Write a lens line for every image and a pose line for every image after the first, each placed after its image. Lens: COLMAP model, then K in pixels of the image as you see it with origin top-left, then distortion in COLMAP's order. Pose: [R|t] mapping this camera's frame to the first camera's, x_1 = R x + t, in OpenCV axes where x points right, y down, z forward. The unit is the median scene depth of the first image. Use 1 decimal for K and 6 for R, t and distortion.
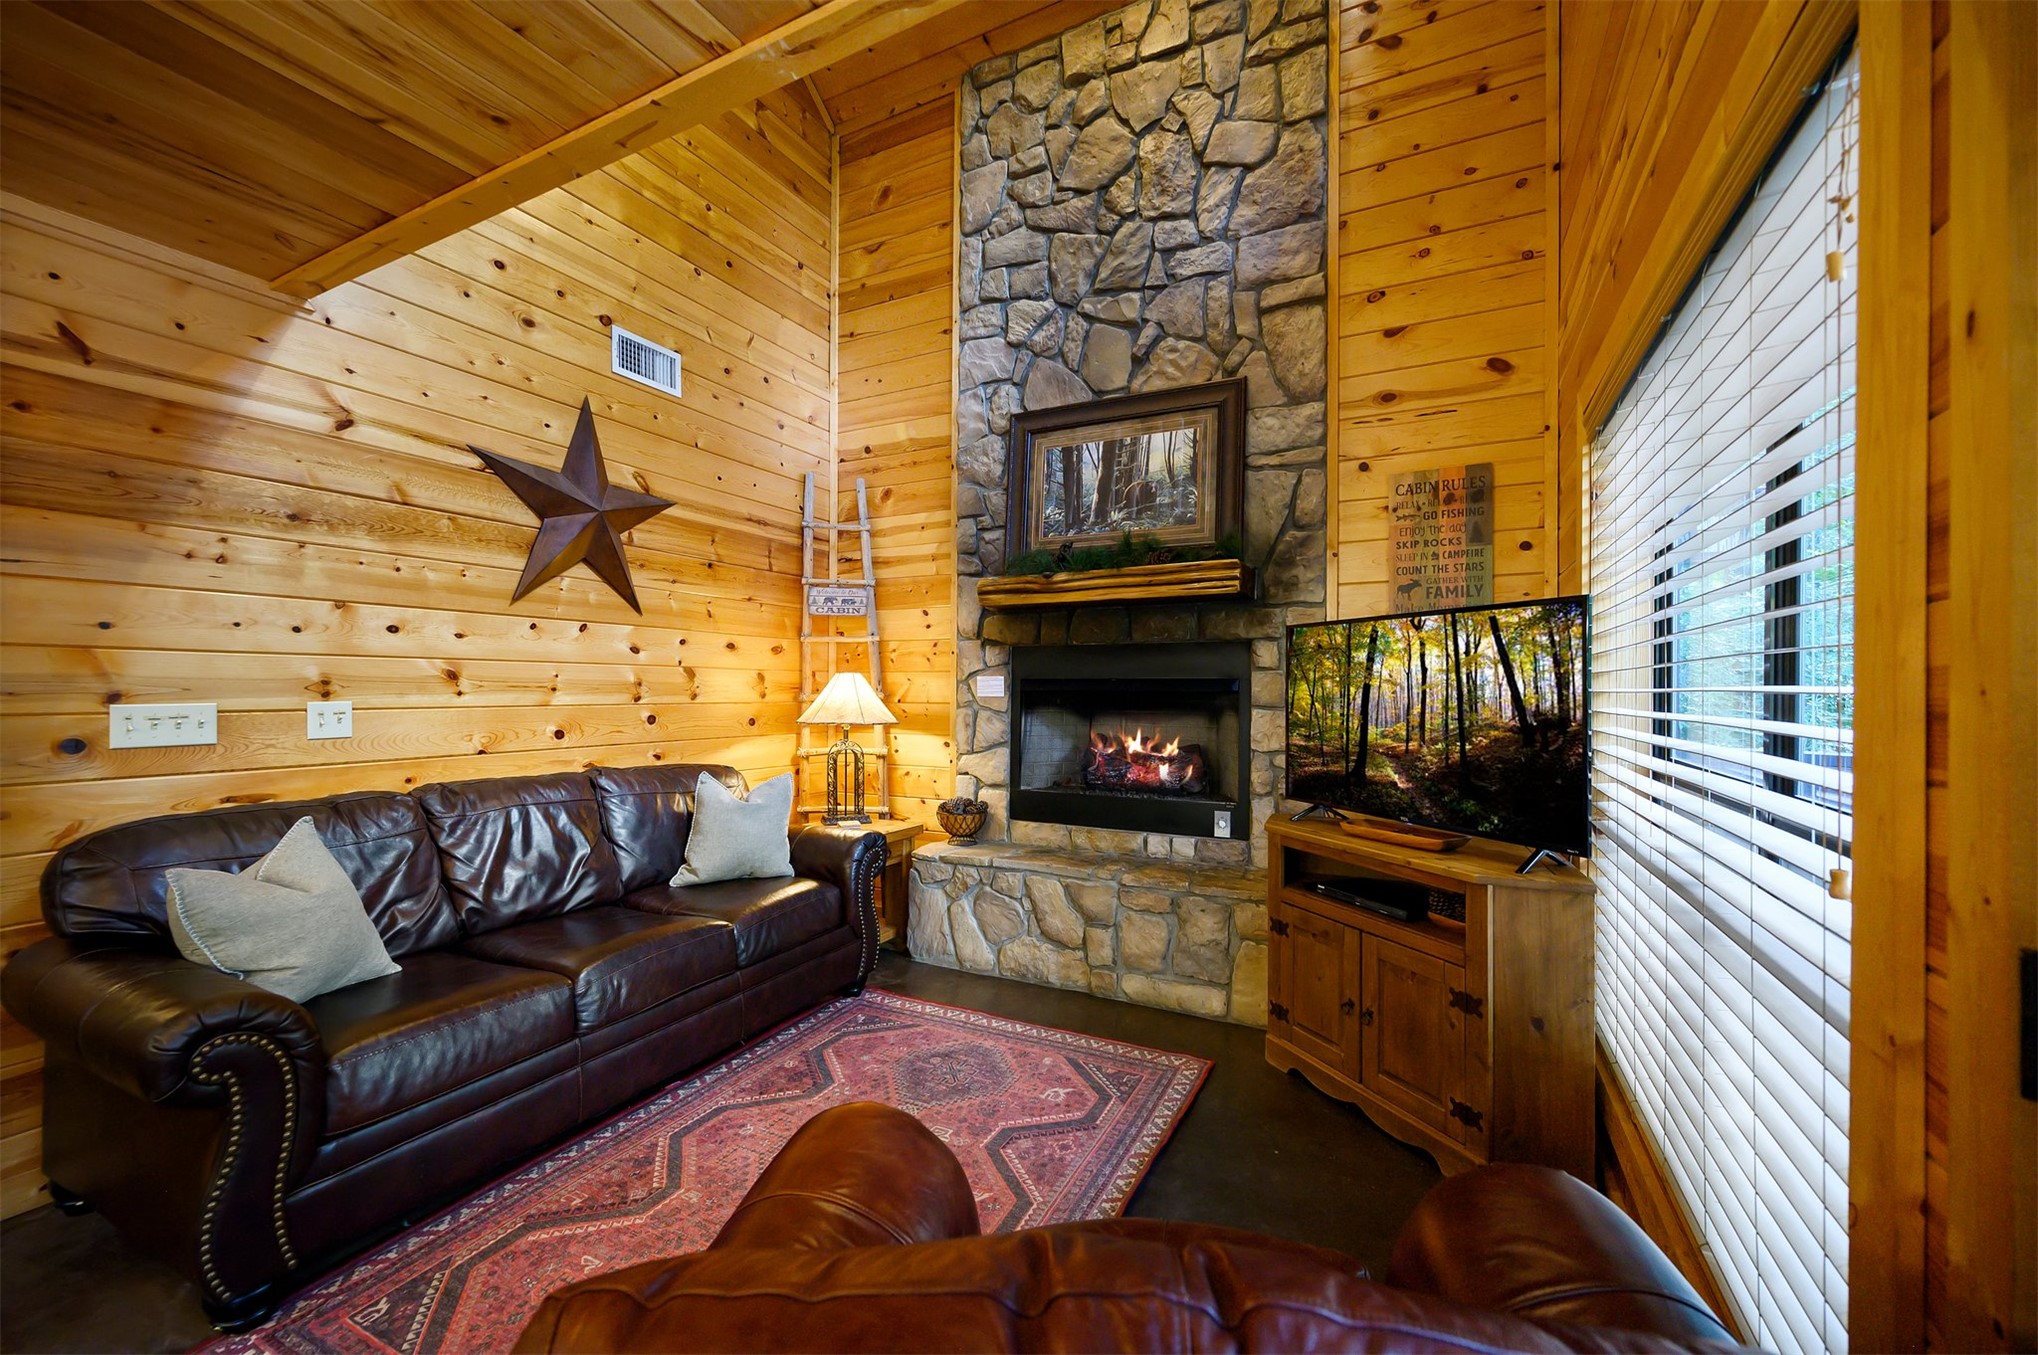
lens RADIAL K [[812.4, 0, 1012.4], [0, 812.4, 686.0], [0, 0, 1]] dist [-0.003650, -0.000421]
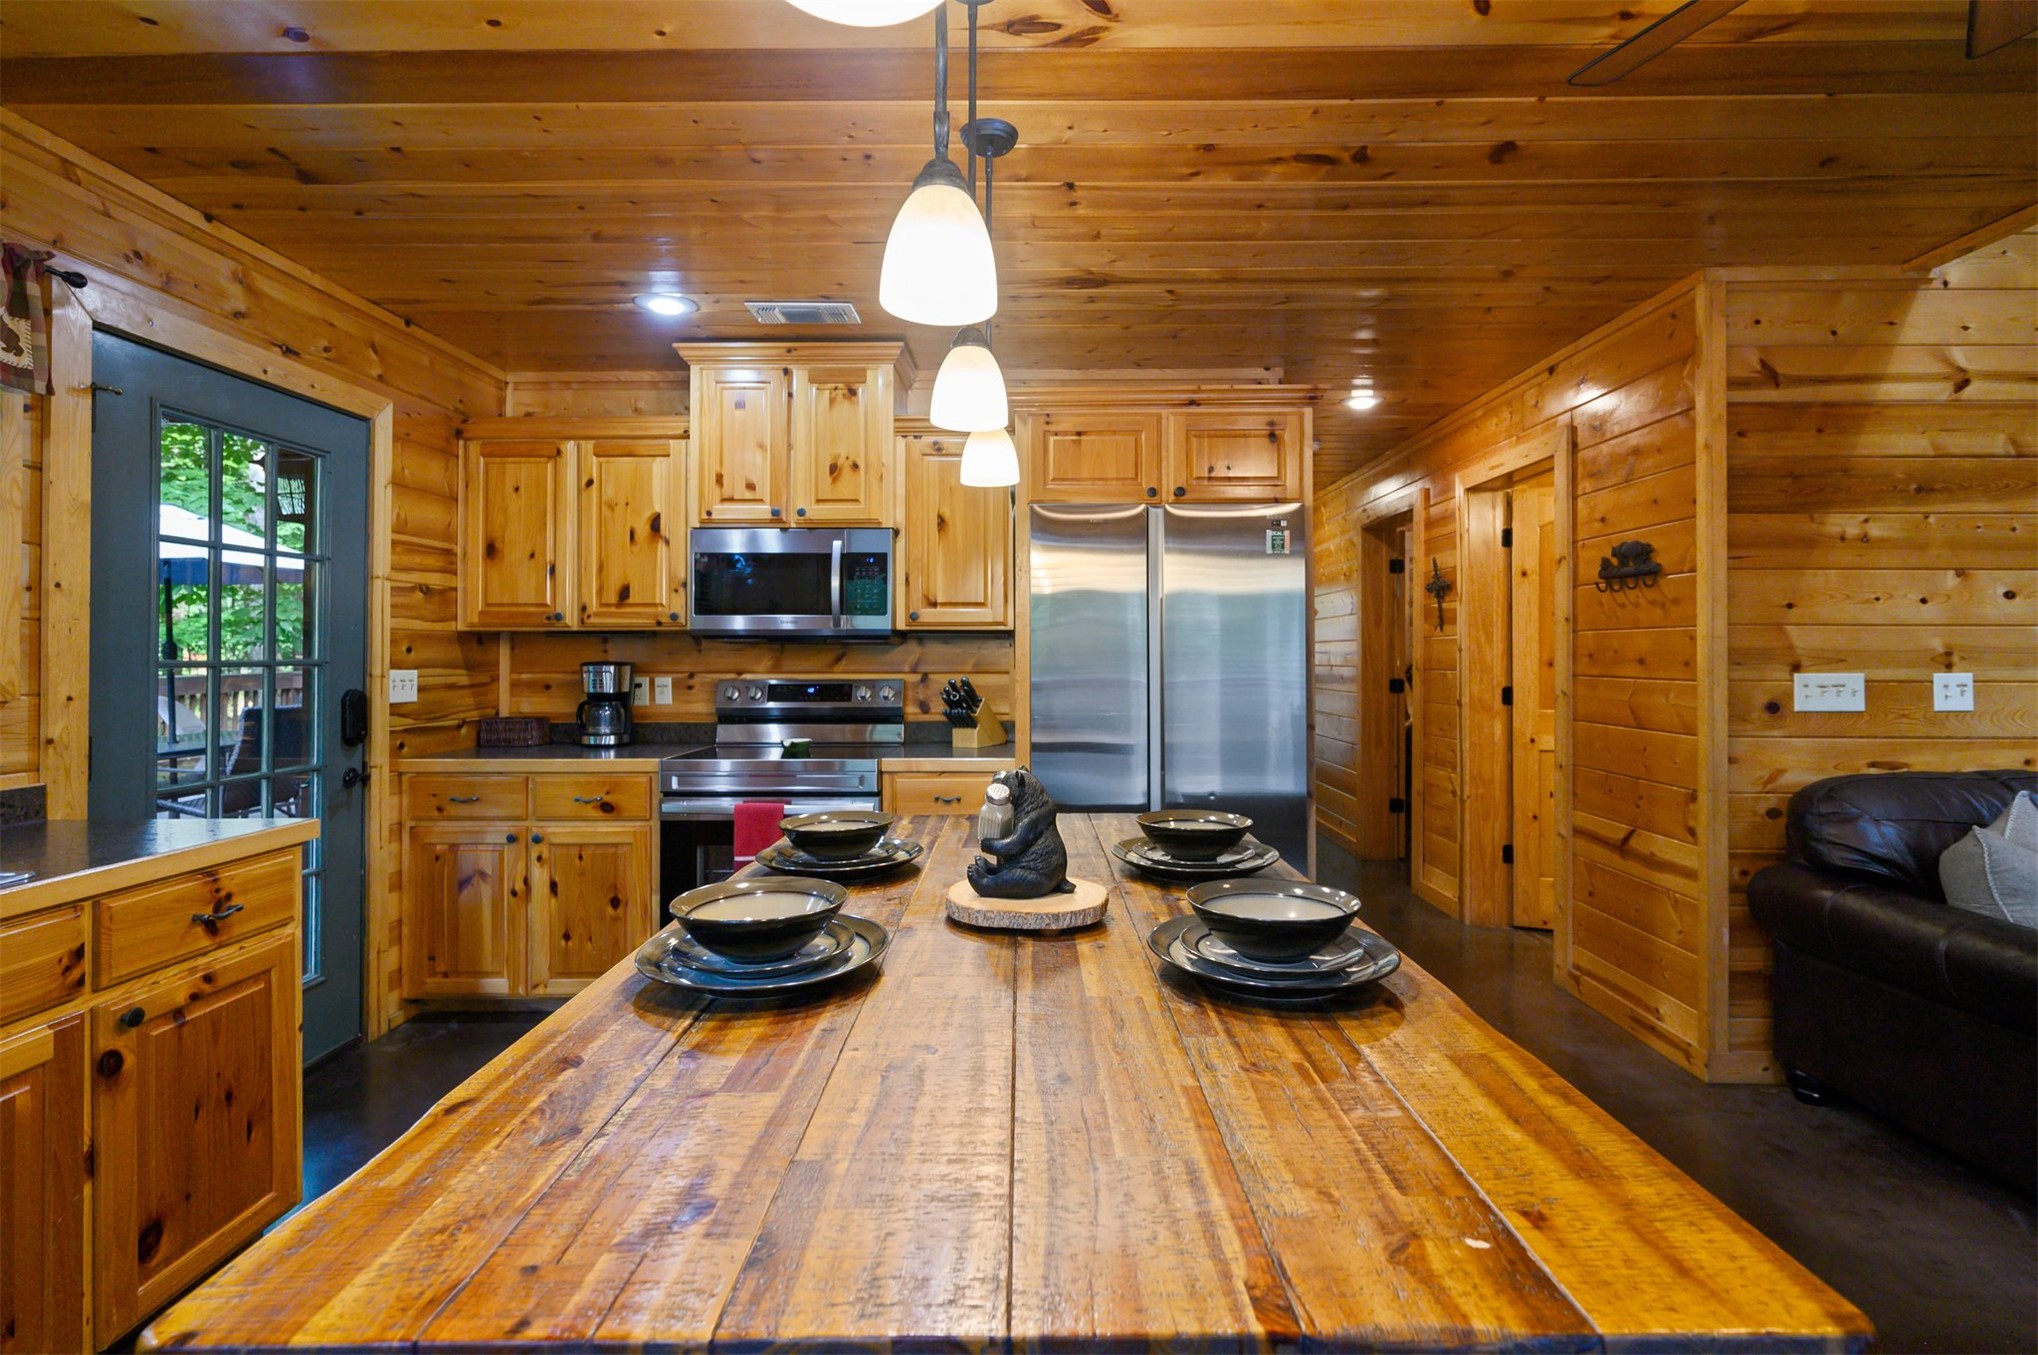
lens RADIAL K [[939.2, 0, 1020.7], [0, 939.2, 645.1], [0, 0, 1]] dist [0.001522, -0.000259]
pose [[0.452086, -0.013257, -0.891876, -0.240075], [0.002477, 0.999904, -0.013607, -0.001413], [0.891971, 0.003942, 0.452075, -0.355364]]
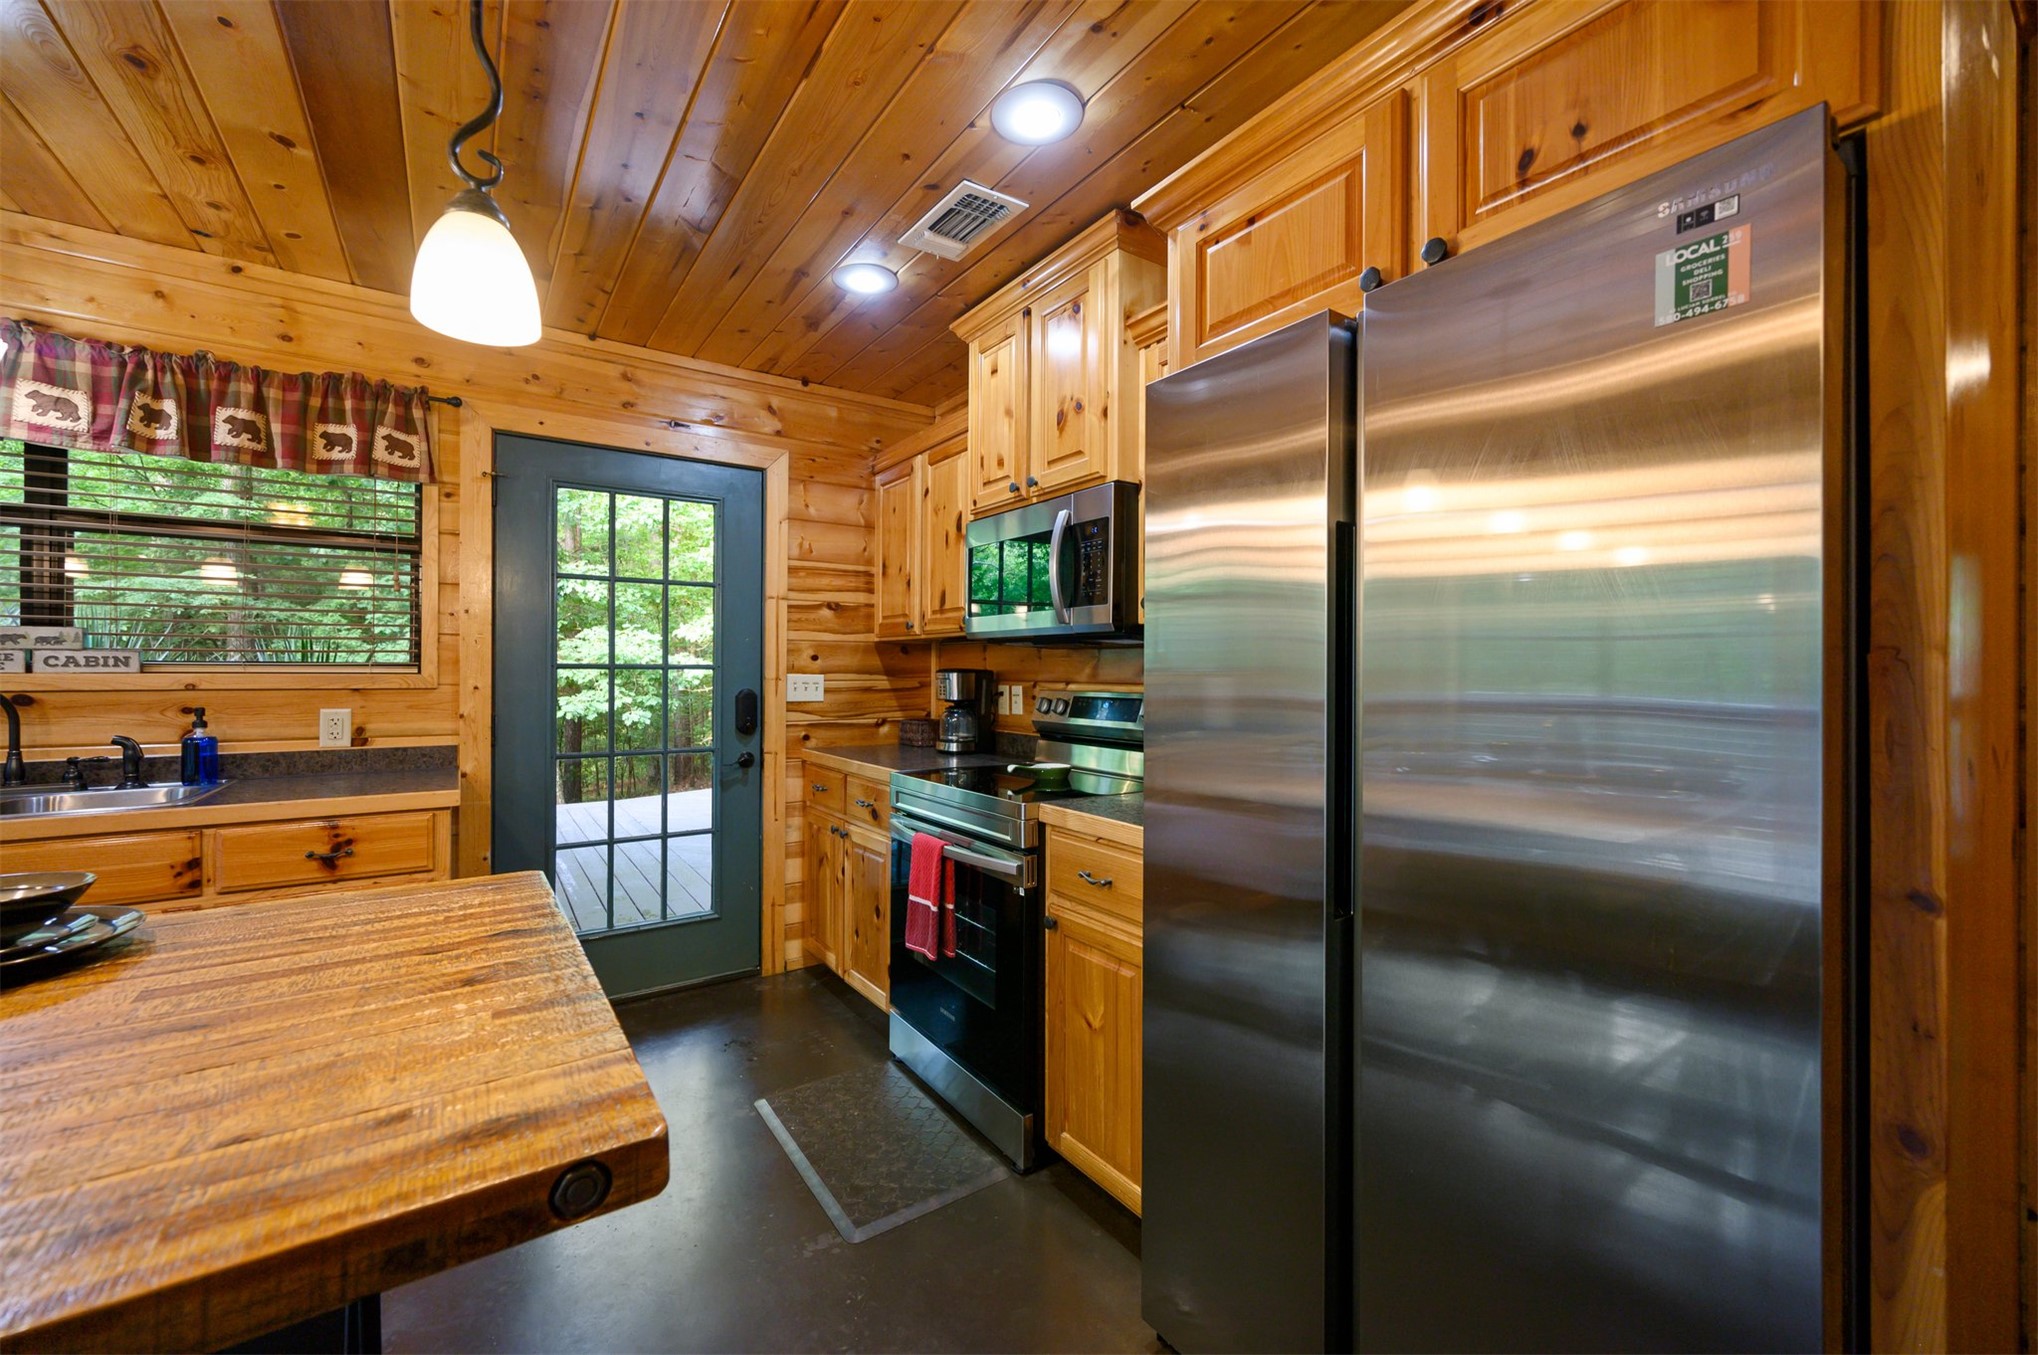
lens RADIAL K [[804.4, 0, 1020.9], [0, 804.4, 672.1], [0, 0, 1]] dist [-0.001385, -0.000118]
pose [[-0.460502, -0.003486, -0.887652, -0.616024], [-0.006718, 0.999977, -0.000442, 0.004985], [0.887633, 0.005760, -0.460515, 0.183725]]
